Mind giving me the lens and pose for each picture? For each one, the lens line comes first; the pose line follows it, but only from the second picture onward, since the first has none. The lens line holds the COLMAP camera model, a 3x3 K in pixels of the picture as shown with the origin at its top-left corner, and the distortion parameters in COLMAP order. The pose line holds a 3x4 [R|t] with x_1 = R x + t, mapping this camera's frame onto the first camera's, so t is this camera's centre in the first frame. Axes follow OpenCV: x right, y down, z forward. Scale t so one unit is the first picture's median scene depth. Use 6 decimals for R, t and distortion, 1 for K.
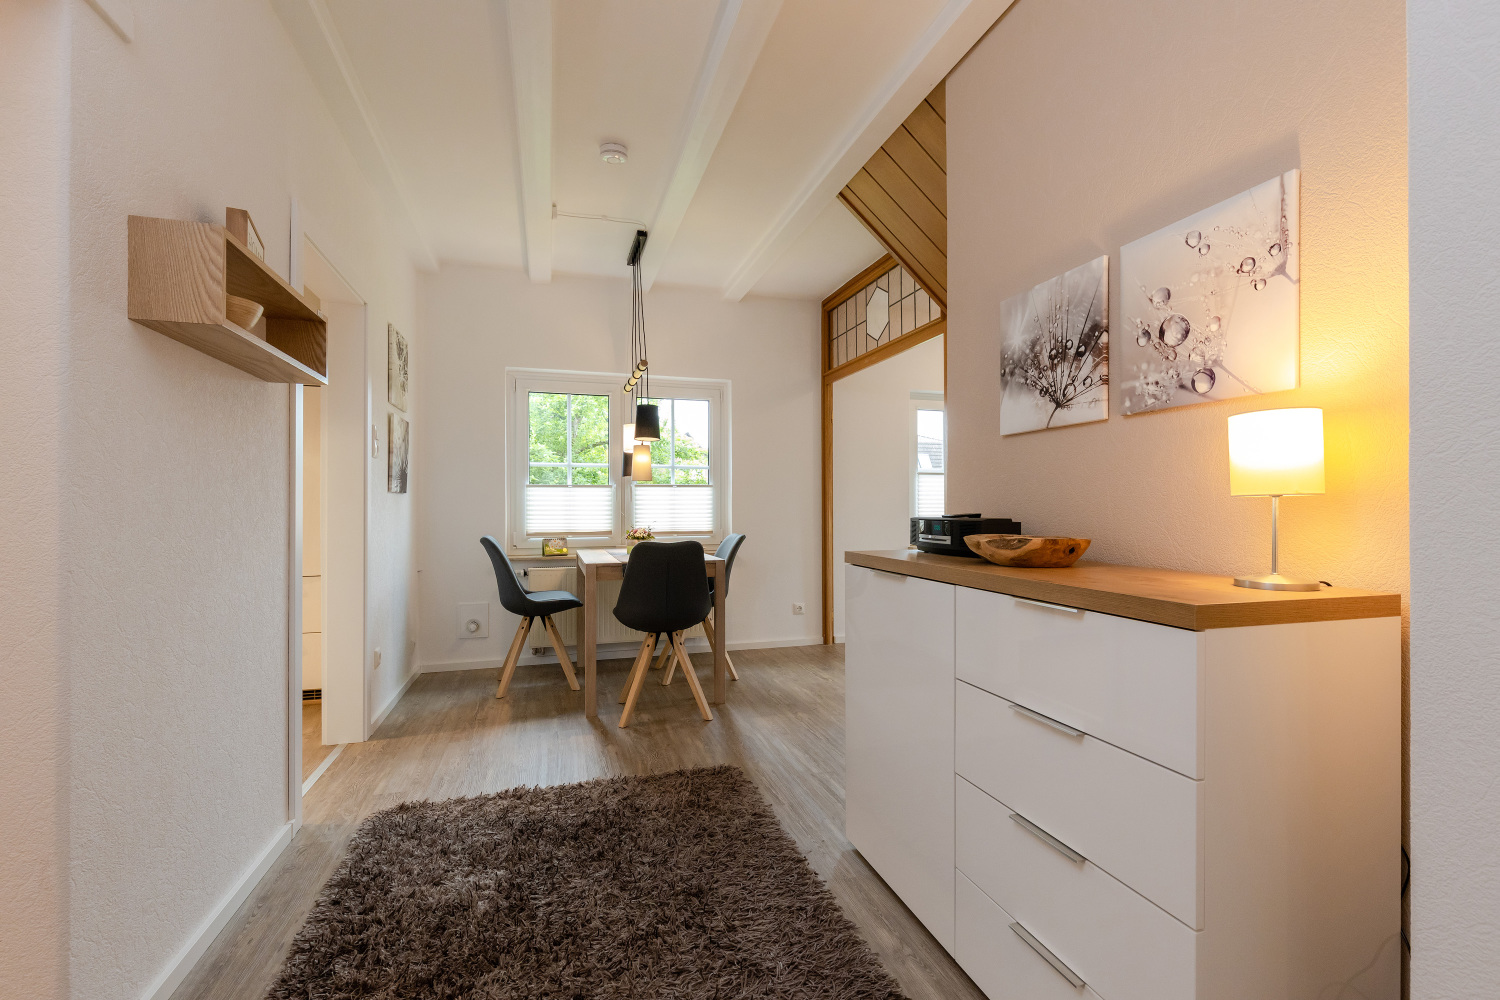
lens RADIAL K [[682.2, 0, 755.1], [0, 682.2, 508.6], [0, 0, 1]] dist [-0.009322, -0.000581]
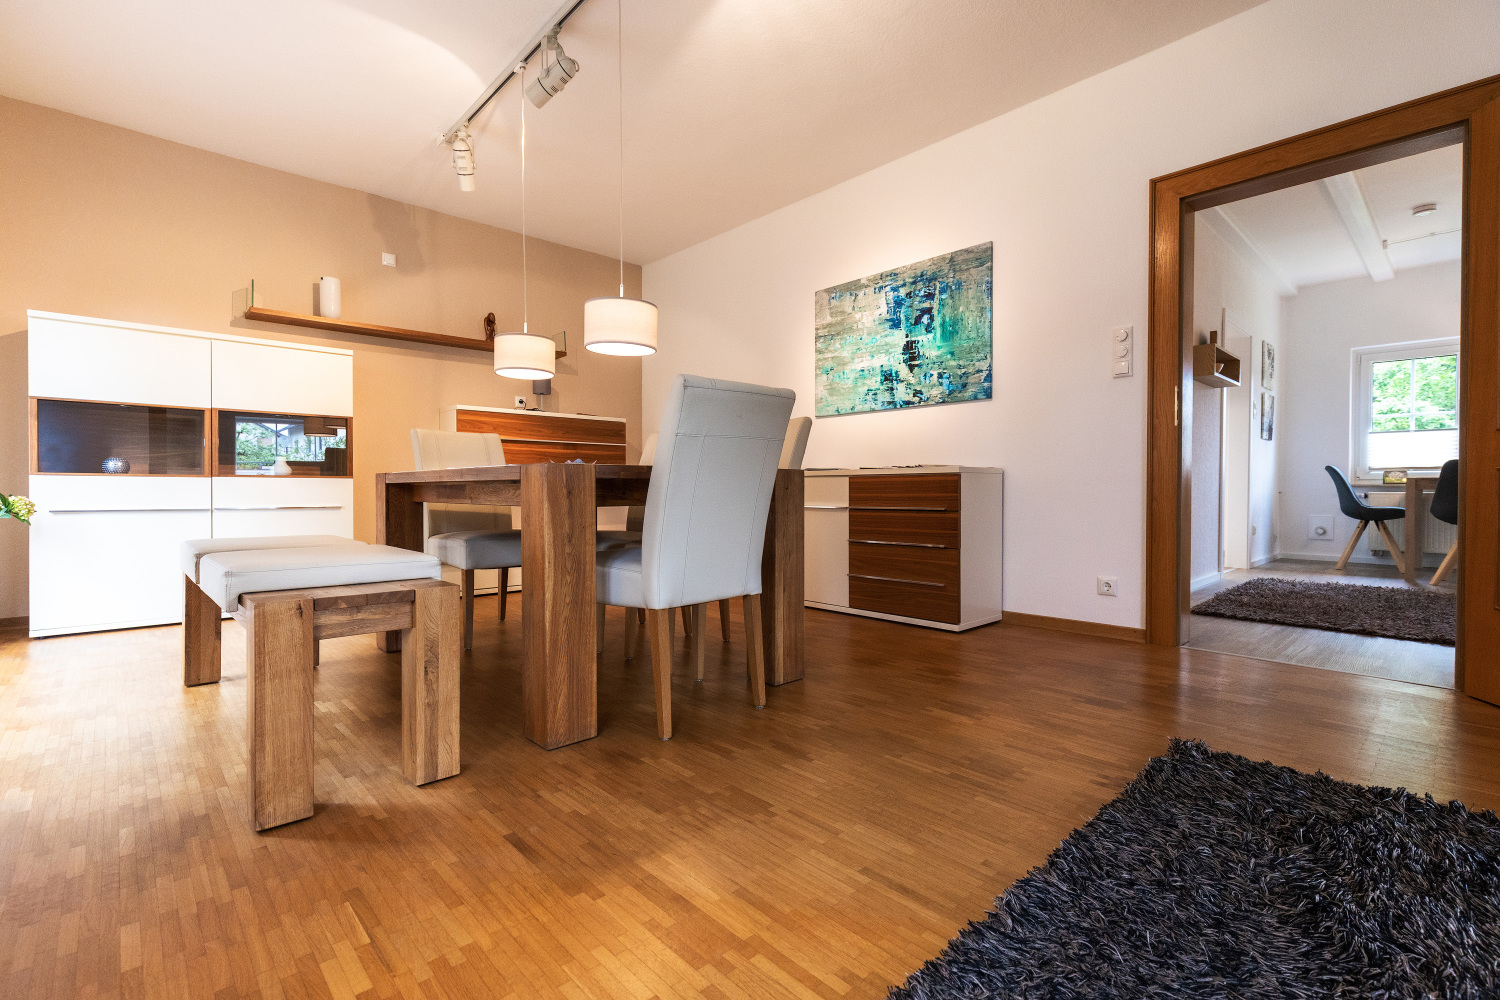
lens RADIAL K [[682.2, 0, 755.5], [0, 682.2, 498.6], [0, 0, 1]] dist [-0.009322, -0.000581]
pose [[0.445103, 0.017060, -0.895317, 0.706474], [-0.001912, 0.999834, 0.018101, 0.161297], [0.895478, -0.006345, 0.445061, -1.493996]]
